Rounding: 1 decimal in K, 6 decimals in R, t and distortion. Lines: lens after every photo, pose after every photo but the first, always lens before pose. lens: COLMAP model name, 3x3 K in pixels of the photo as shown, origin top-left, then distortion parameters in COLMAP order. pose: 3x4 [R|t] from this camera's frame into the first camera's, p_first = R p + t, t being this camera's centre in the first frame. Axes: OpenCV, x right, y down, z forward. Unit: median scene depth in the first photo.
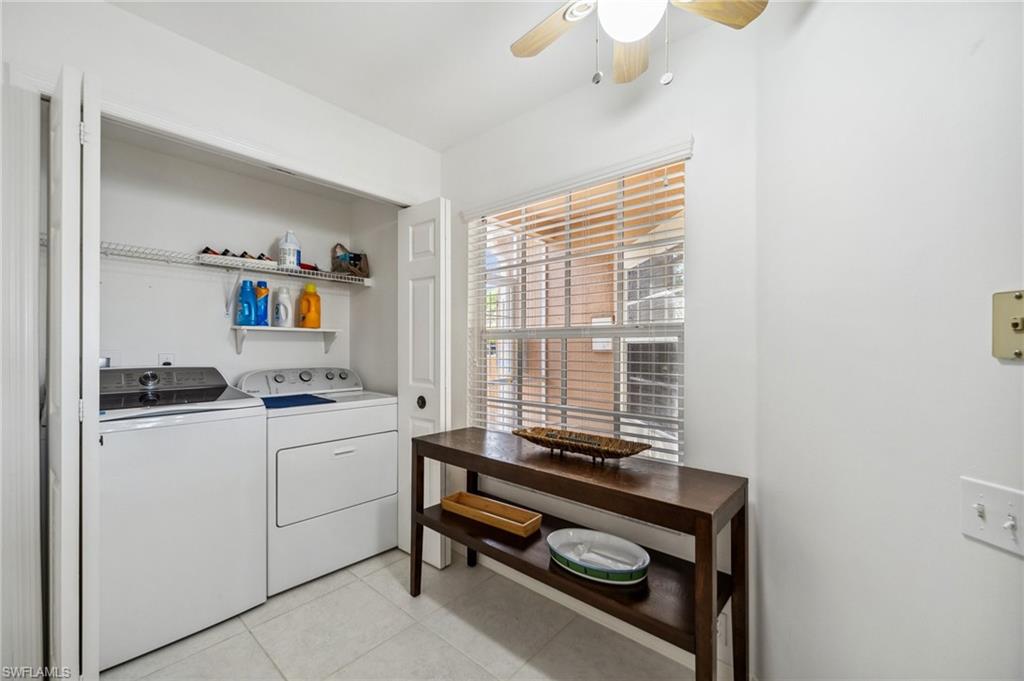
lens RADIAL K [[408.3, 0, 513.0], [0, 408.3, 346.0], [0, 0, 1]] dist [-0.001451, 0.000452]
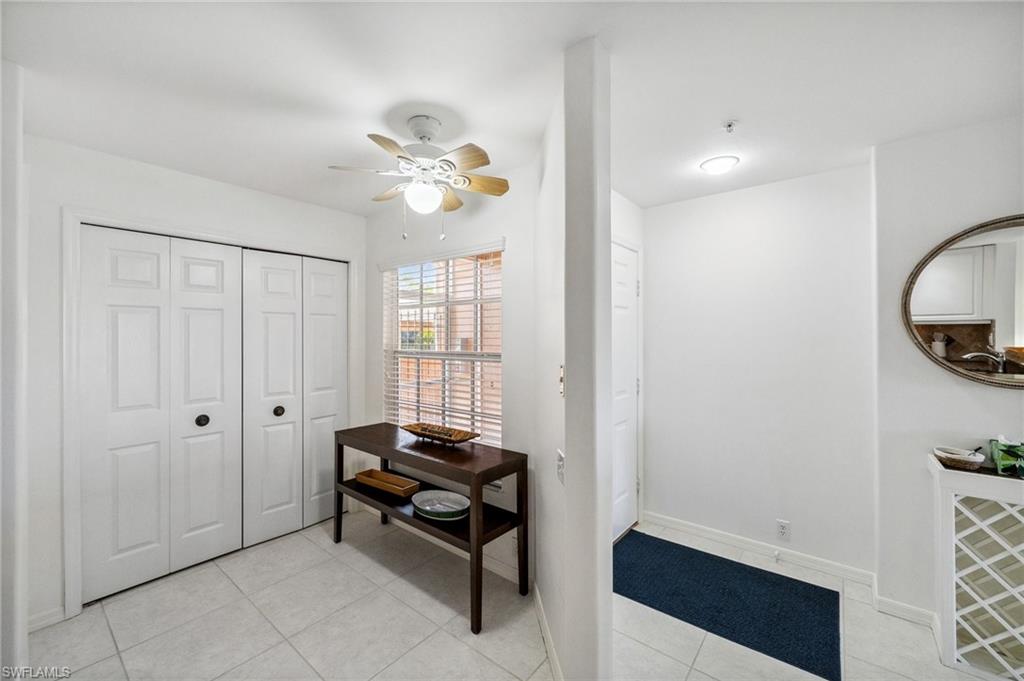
lens RADIAL K [[408.3, 0, 510.8], [0, 408.3, 338.5], [0, 0, 1]] dist [-0.001451, 0.000452]
pose [[0.999448, -0.004825, 0.032862, 0.341217], [0.004754, 0.999986, 0.002242, -0.105630], [-0.032873, -0.002085, 0.999457, -0.465635]]
